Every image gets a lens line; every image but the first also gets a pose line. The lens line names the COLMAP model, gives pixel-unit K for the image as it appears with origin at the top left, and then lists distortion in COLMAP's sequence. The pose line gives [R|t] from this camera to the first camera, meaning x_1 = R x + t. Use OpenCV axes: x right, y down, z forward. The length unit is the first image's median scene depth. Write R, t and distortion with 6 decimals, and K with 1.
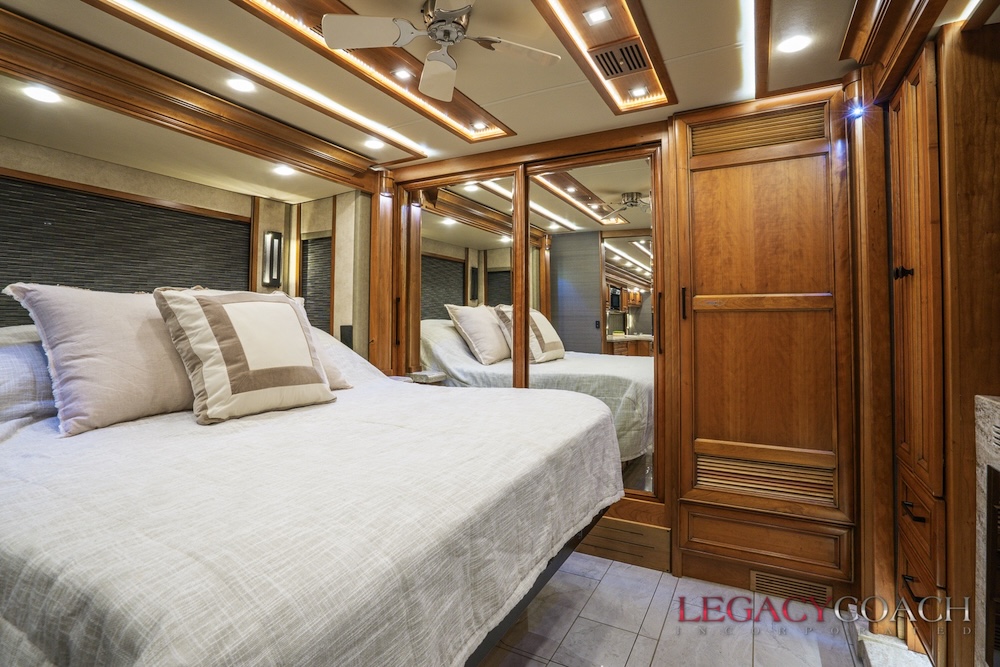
lens RADIAL K [[477.1, 0, 520.7], [0, 477.1, 320.9], [0, 0, 1]] dist [-0.043747, 0.017017]
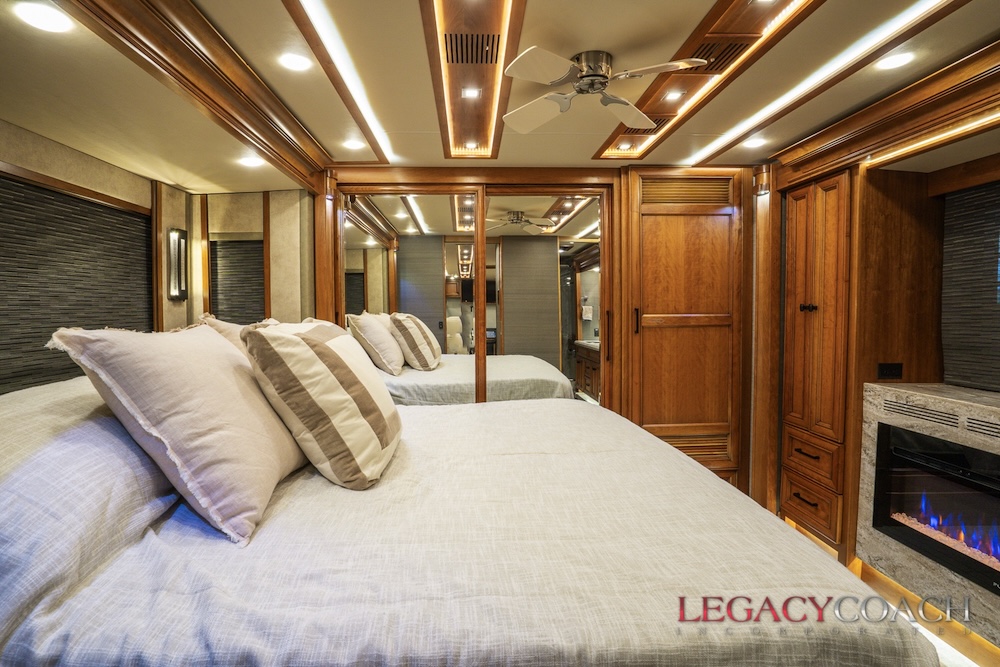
lens RADIAL K [[477.1, 0, 472.5], [0, 477.1, 334.6], [0, 0, 1]] dist [-0.043747, 0.017017]
pose [[0.868343, -0.036333, 0.494631, -0.710509], [0.008177, 0.998226, 0.058971, -0.083970], [-0.495896, -0.047162, 0.867100, 0.130445]]
